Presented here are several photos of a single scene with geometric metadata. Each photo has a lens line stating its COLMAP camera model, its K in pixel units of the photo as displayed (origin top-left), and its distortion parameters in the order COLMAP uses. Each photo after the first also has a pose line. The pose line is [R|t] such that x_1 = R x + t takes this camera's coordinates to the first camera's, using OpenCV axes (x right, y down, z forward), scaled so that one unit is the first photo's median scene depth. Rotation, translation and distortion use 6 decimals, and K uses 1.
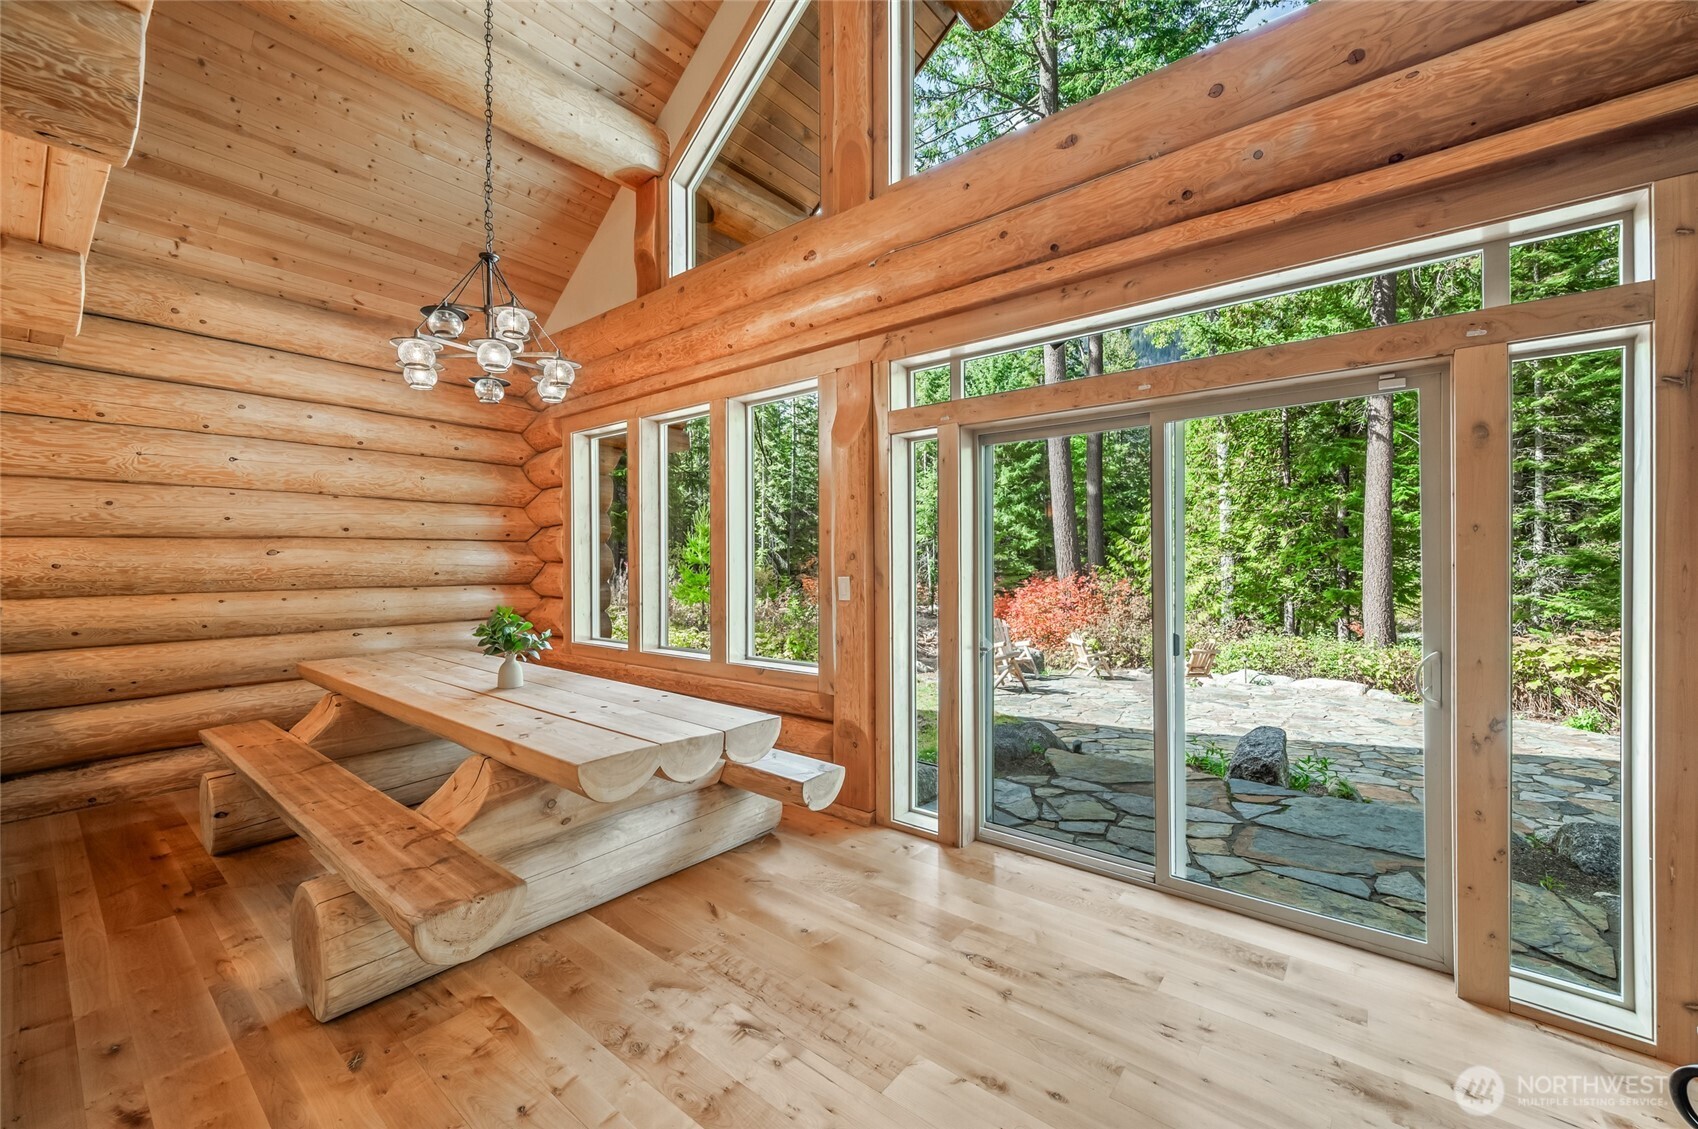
lens RADIAL K [[669.4, 0, 850.9], [0, 669.4, 561.3], [0, 0, 1]] dist [0.000700, -0.001370]
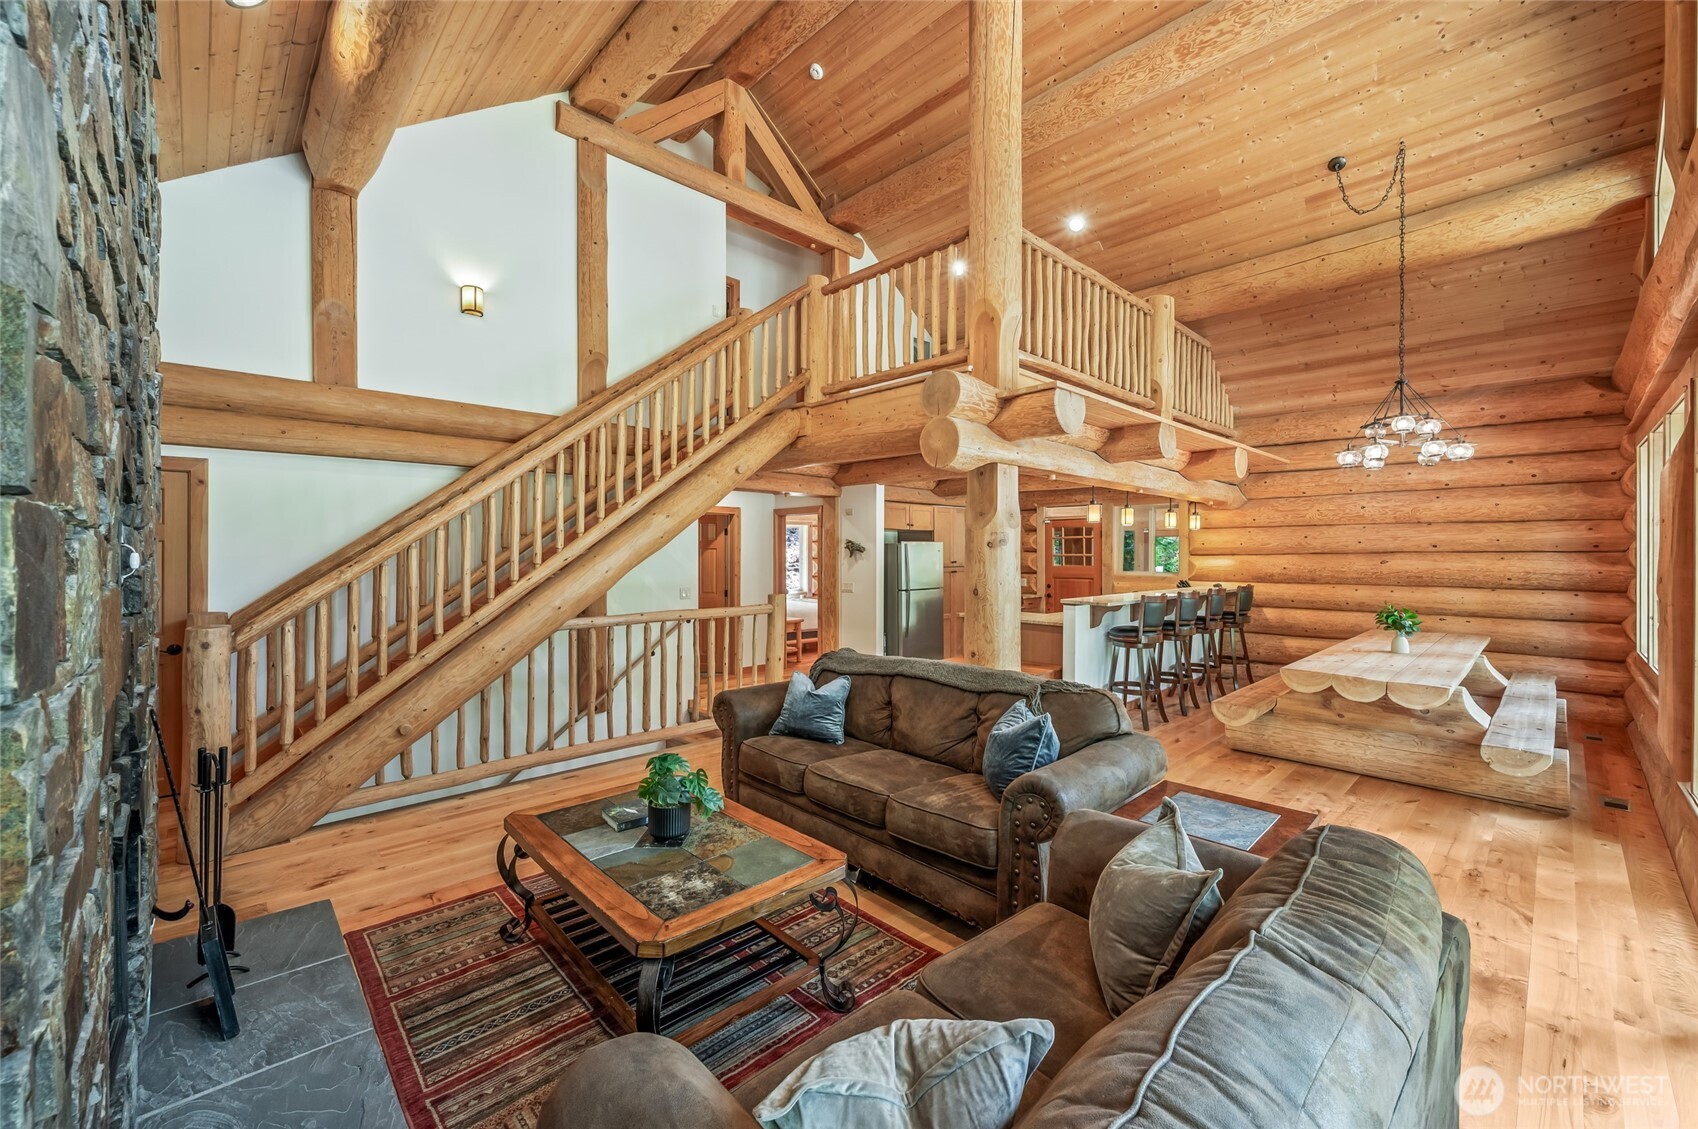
lens RADIAL K [[669.4, 0, 872.2], [0, 669.4, 563.2], [0, 0, 1]] dist [0.000700, -0.001370]
pose [[-0.115551, 0.017742, -0.993143, 0.869718], [-0.001014, 0.999838, 0.017980, -0.037029], [0.993301, 0.003085, -0.115514, -0.043602]]
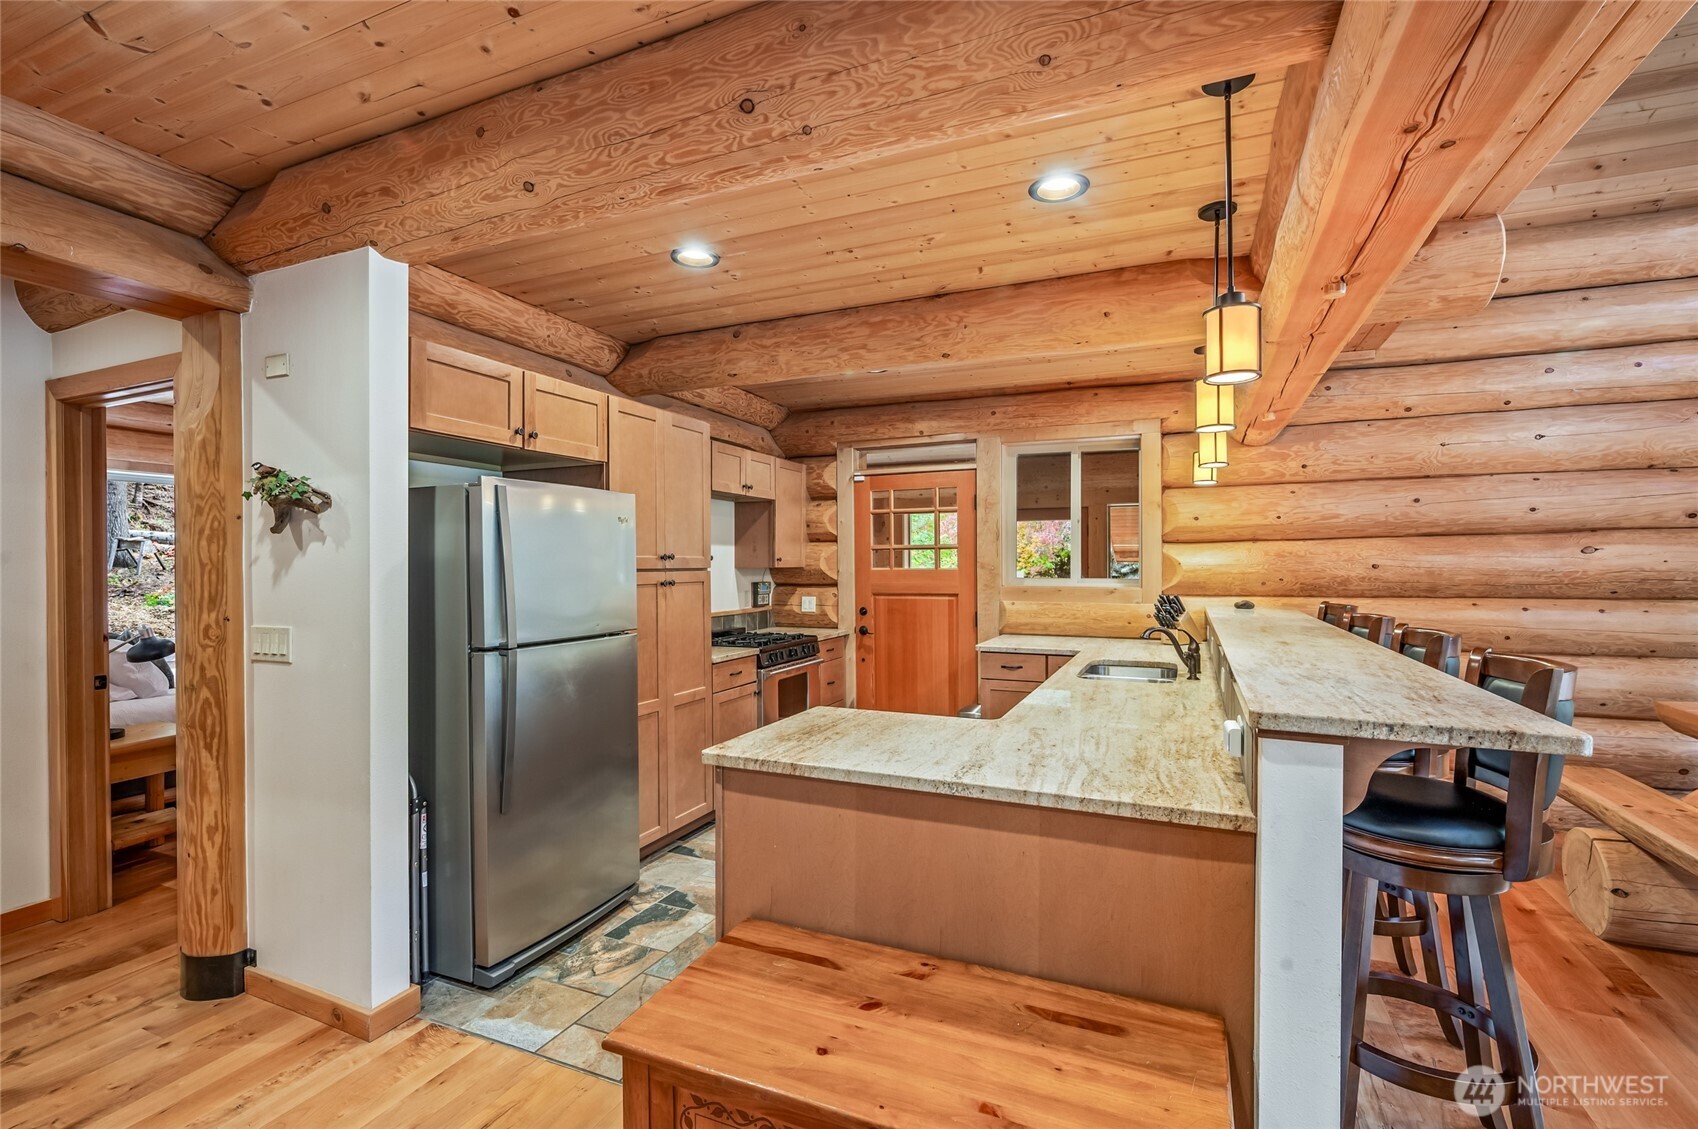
lens RADIAL K [[761.2, 0, 850.0], [0, 761.2, 563.5], [0, 0, 1]] dist [-0.004416, -0.000823]
pose [[0.253781, 0.000872, -0.967261, -0.226716], [0.002168, 0.999997, 0.001470, -0.000448], [0.967259, -0.002470, 0.253778, -0.048919]]
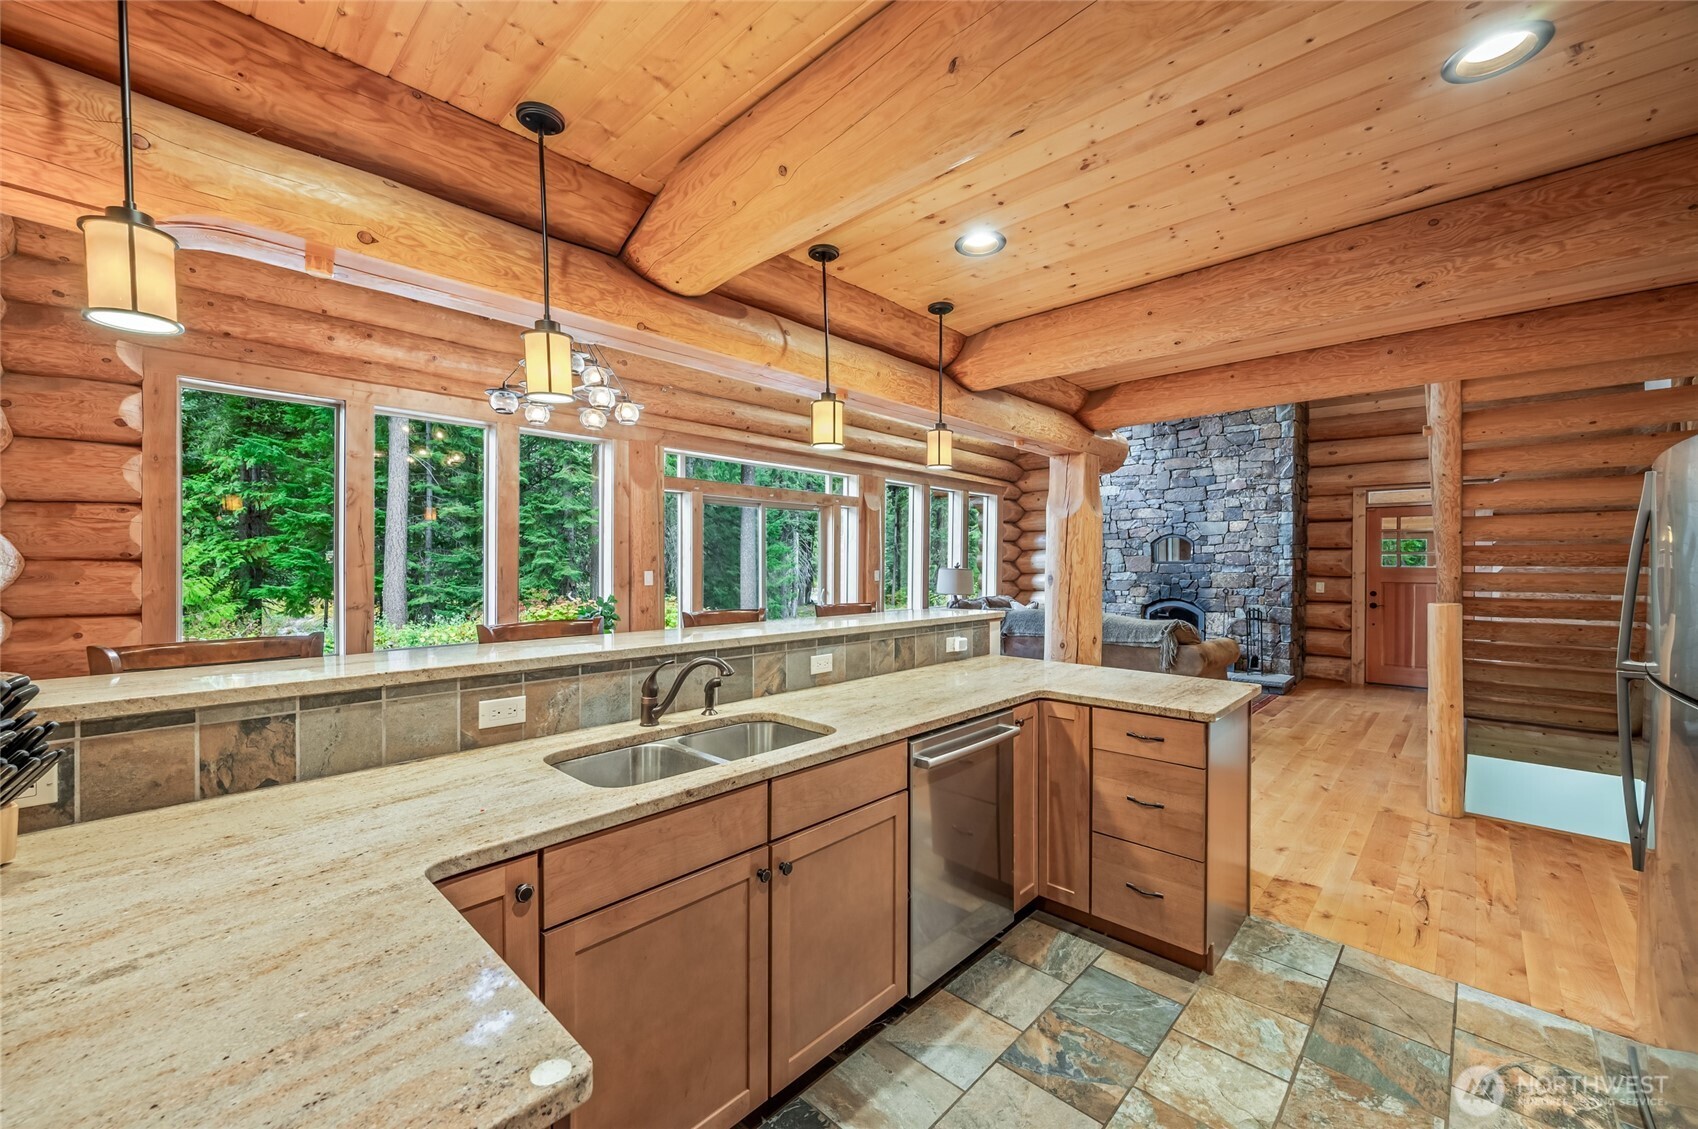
lens RADIAL K [[669.4, 0, 859.0], [0, 669.4, 570.5], [0, 0, 1]] dist [0.000700, -0.001370]
pose [[0.059113, -0.014039, 0.998153, -1.225805], [-0.004157, 0.999889, 0.014309, -0.004600], [-0.998243, -0.004995, 0.059048, 0.296722]]
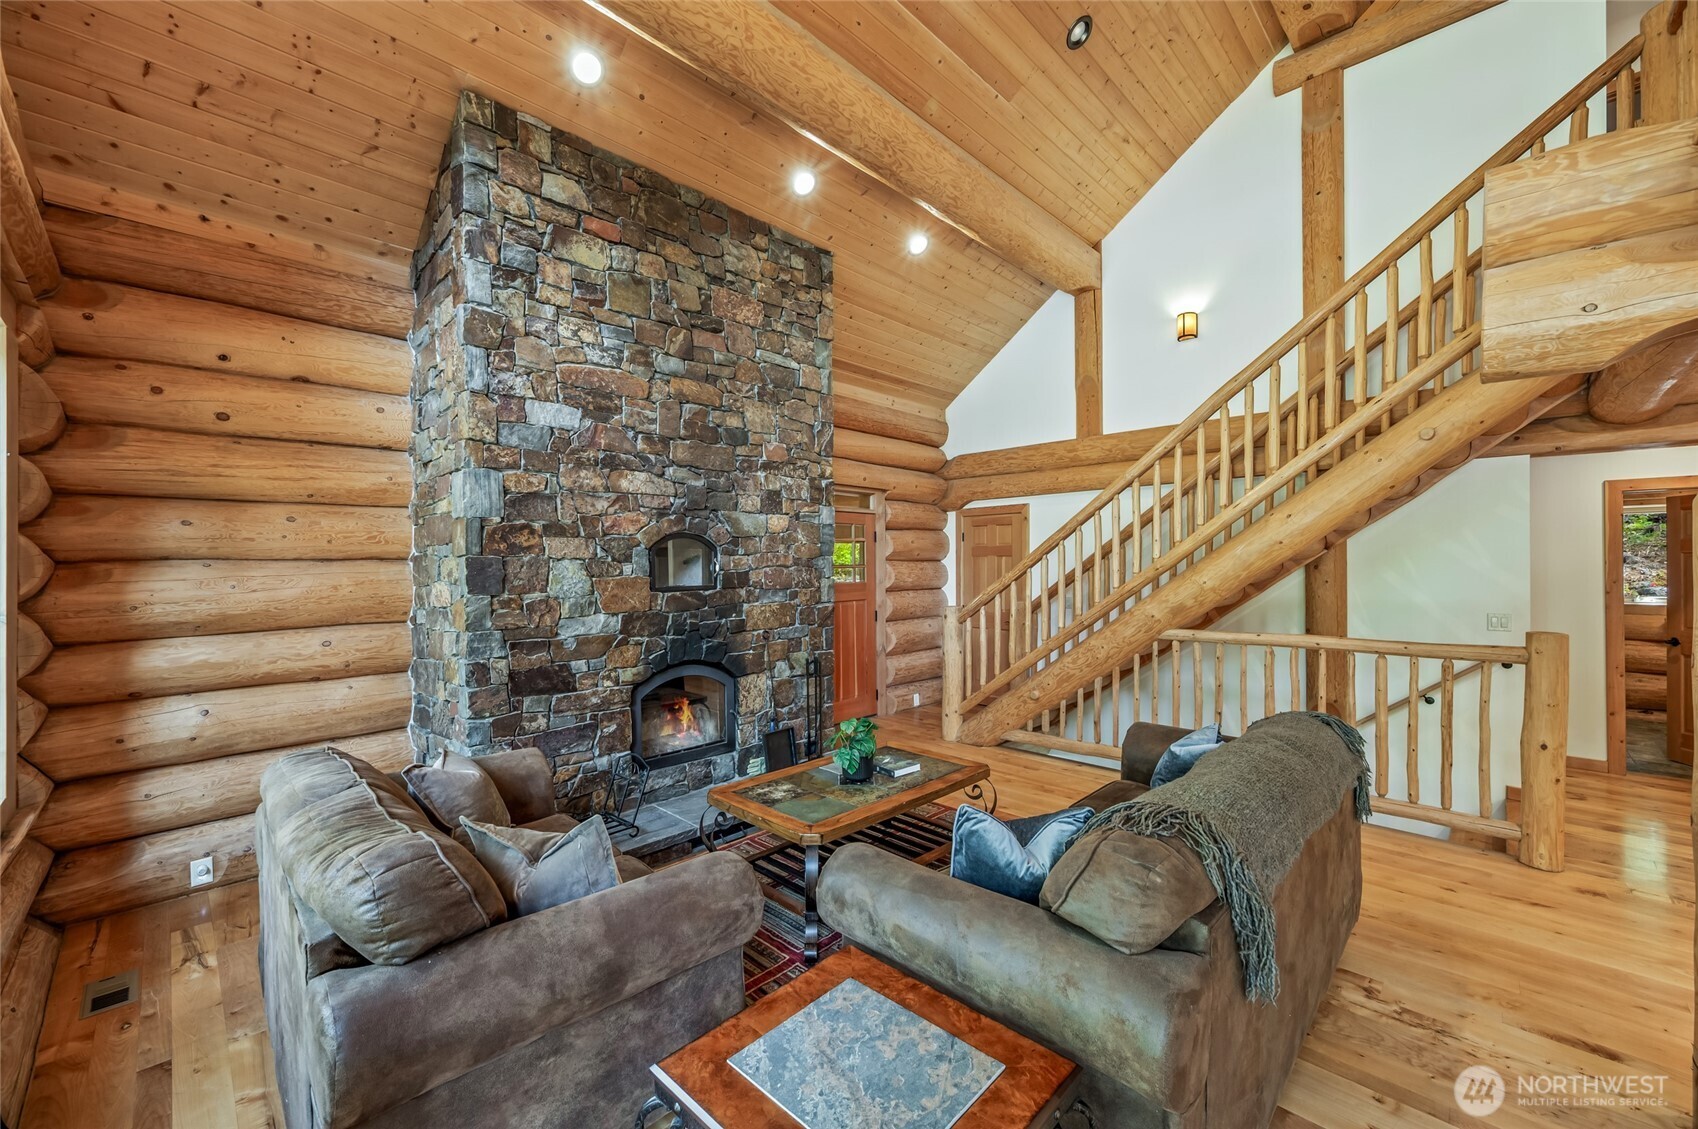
lens RADIAL K [[669.4, 0, 850.2], [0, 669.4, 566.5], [0, 0, 1]] dist [0.000700, -0.001370]
pose [[-0.995318, 0.007099, 0.096396, 0.304050], [0.007551, 0.999962, 0.004326, -0.035161], [-0.096362, 0.005034, -0.995334, 0.426531]]
